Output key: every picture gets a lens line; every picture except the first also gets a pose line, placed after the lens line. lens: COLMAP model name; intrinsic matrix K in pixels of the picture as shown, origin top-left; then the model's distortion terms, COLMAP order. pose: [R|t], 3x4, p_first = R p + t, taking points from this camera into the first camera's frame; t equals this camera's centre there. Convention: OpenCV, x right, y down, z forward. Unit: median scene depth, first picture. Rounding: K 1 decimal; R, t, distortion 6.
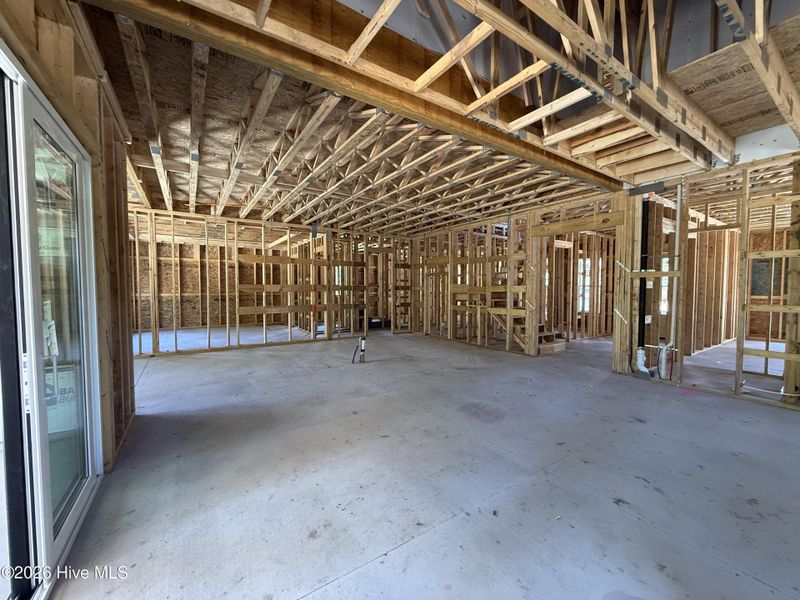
lens RADIAL K [[317.1, 0, 402.8], [0, 317.1, 301.0], [0, 0, 1]] dist [-0.000267, -0.000034]
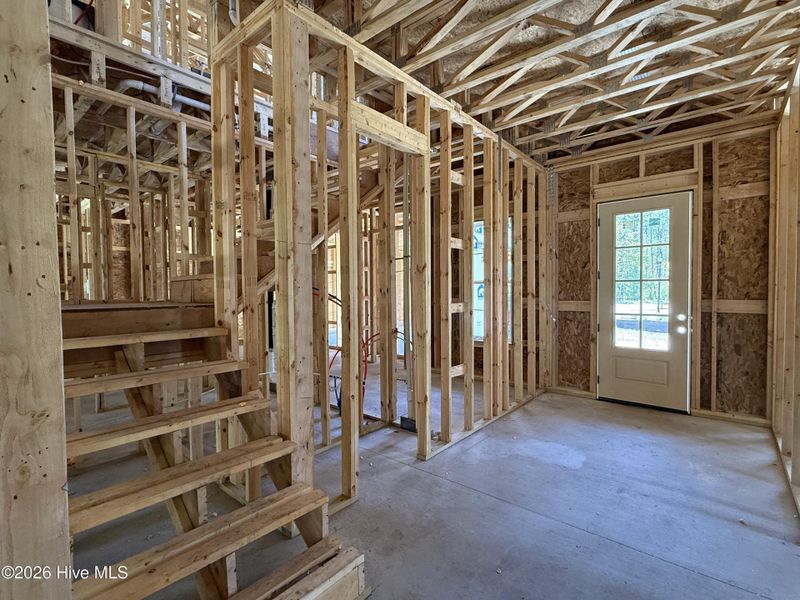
lens RADIAL K [[385.2, 0, 397.9], [0, 385.2, 299.3], [0, 0, 1]] dist [0.000064, 0.000004]
pose [[0.962583, -0.016580, 0.270478, 0.342157], [0.018990, 0.999800, -0.006295, -0.023533], [-0.270319, 0.011196, 0.962706, 0.551491]]
